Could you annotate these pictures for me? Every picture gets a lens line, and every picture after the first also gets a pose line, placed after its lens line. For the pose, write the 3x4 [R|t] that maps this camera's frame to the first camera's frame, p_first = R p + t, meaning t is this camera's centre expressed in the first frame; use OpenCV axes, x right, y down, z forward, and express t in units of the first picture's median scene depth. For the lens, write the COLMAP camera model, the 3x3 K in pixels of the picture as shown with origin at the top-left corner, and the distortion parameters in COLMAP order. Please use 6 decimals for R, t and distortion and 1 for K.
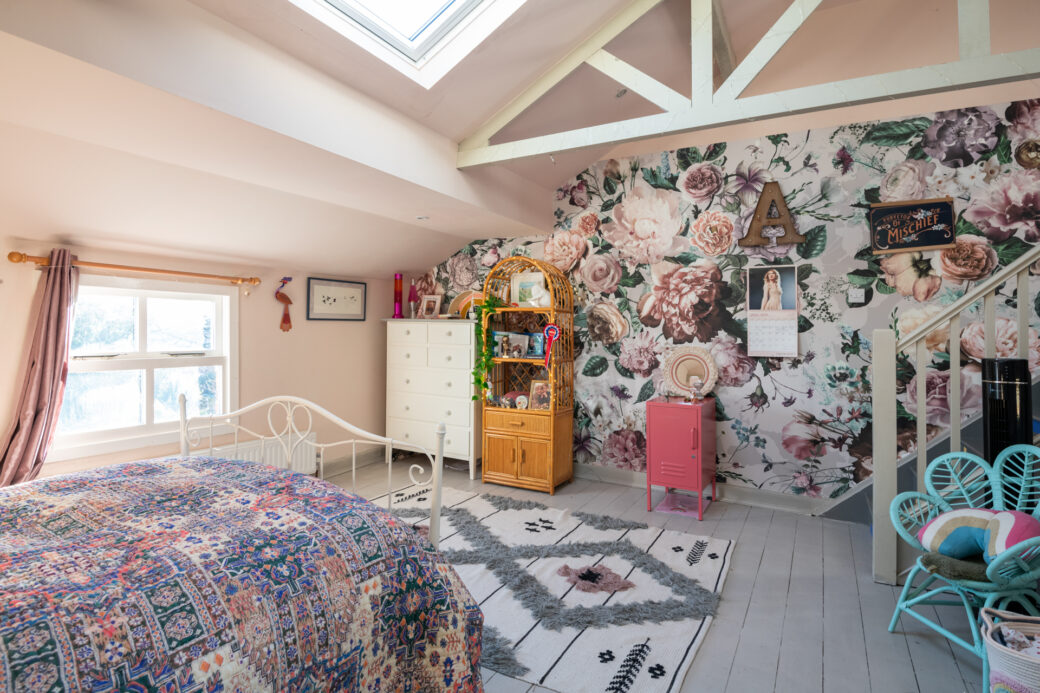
lens RADIAL K [[570.8, 0, 521.1], [0, 570.8, 320.6], [0, 0, 1]] dist [-0.000557, -0.000096]
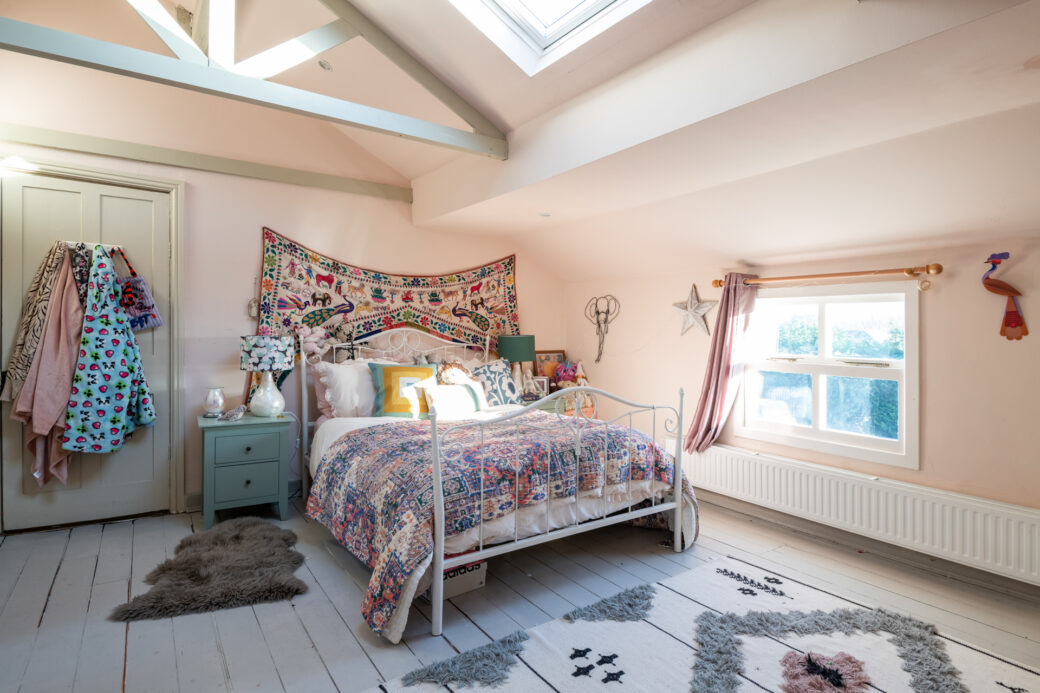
lens RADIAL K [[554.8, 0, 520.0], [0, 554.8, 346.5], [0, 0, 1]] dist [0.002292, 0.000416]
pose [[-0.422504, 0.004611, -0.906350, 0.452797], [-0.001741, 0.999981, 0.005899, 0.029433], [0.906360, 0.004071, -0.422488, 0.928078]]
